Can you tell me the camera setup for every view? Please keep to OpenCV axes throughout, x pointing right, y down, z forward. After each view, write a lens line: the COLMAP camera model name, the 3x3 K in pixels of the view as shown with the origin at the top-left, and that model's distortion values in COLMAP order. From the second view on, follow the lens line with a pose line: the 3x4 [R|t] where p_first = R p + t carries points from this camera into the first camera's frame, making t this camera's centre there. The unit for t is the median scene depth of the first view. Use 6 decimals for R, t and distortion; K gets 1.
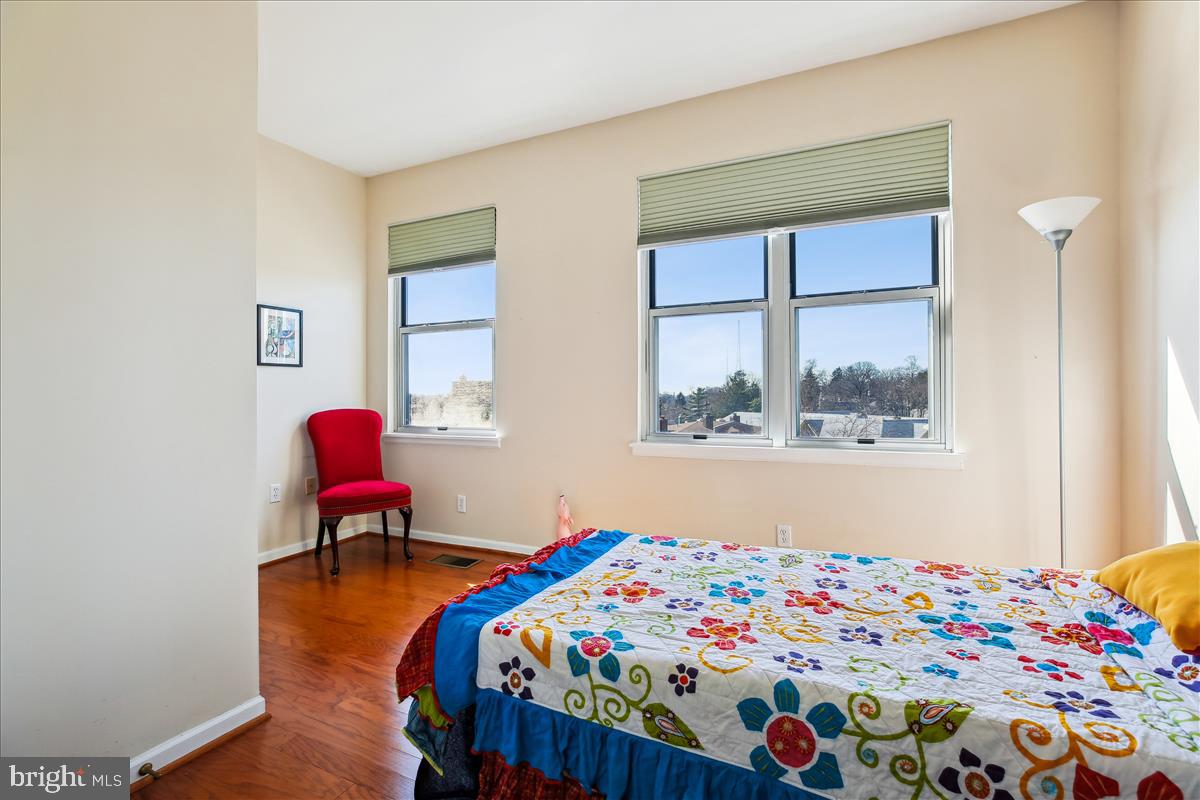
lens RADIAL K [[547.8, 0, 598.4], [0, 547.8, 397.0], [0, 0, 1]] dist [-0.015612, 0.003774]
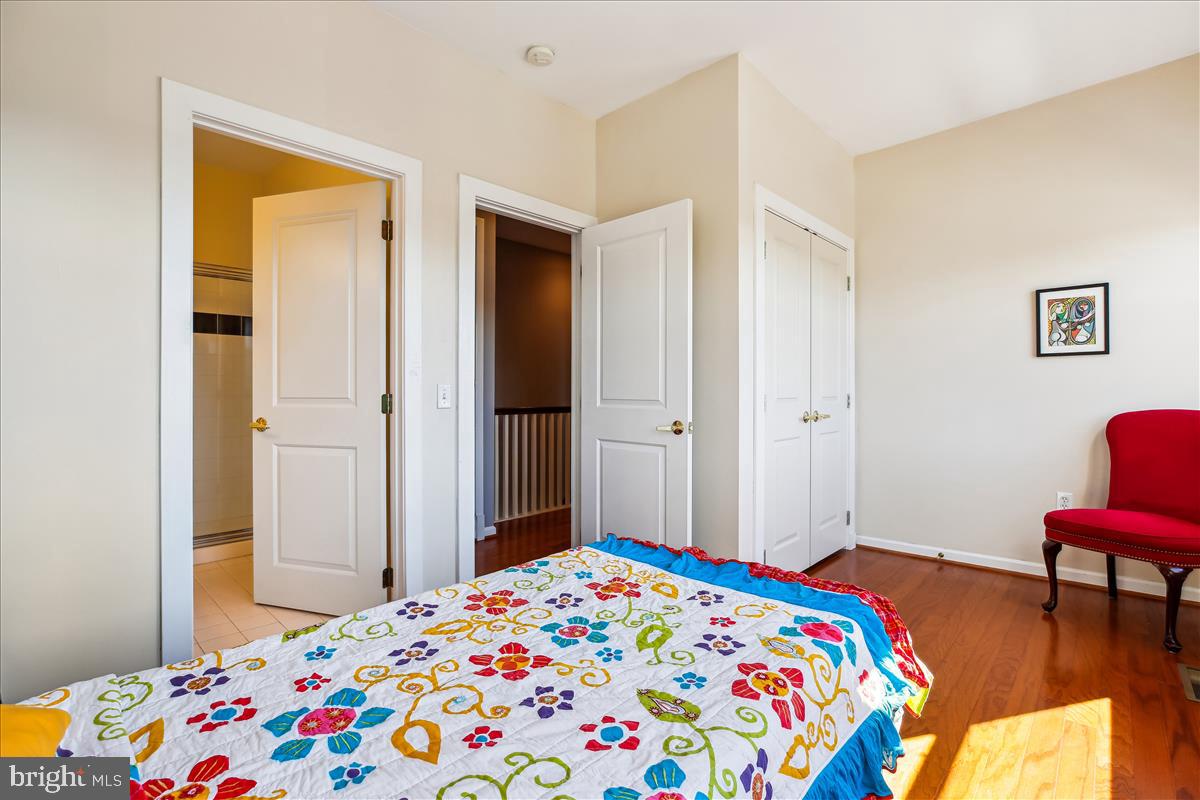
lens RADIAL K [[547.8, 0, 599.8], [0, 547.8, 393.5], [0, 0, 1]] dist [-0.015612, 0.003774]
pose [[-0.313488, 0.007960, -0.949559, 1.001127], [0.001133, 0.999967, 0.008009, -0.010948], [0.949592, 0.001435, -0.313487, 1.261901]]
